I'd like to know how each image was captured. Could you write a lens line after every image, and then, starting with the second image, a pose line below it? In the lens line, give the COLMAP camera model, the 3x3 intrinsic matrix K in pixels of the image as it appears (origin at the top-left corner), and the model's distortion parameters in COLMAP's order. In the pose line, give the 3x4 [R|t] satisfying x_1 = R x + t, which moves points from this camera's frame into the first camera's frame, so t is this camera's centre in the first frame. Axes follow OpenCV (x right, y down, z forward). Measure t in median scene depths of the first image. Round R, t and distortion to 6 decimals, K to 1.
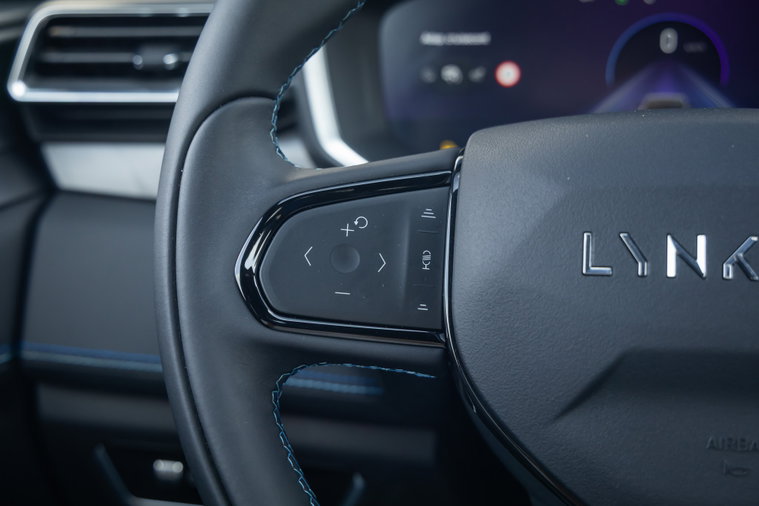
lens RADIAL K [[1183.2, 0, 404.5], [0, 1183.2, 254.8], [0, 0, 1]] dist [0.196923, 0.013813]
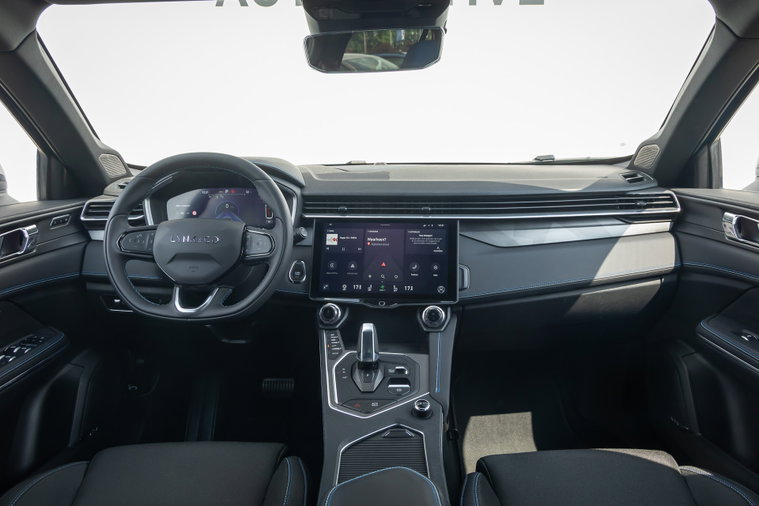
lens RADIAL K [[522.6, 0, 379.5], [0, 522.6, 253.0], [0, 0, 1]] dist [-0.000296, 0.000246]
pose [[0.982832, -0.026483, 0.182593, 0.429643], [0.040747, 0.996365, -0.074815, 0.191940], [-0.179948, 0.080970, 0.980338, -1.148148]]
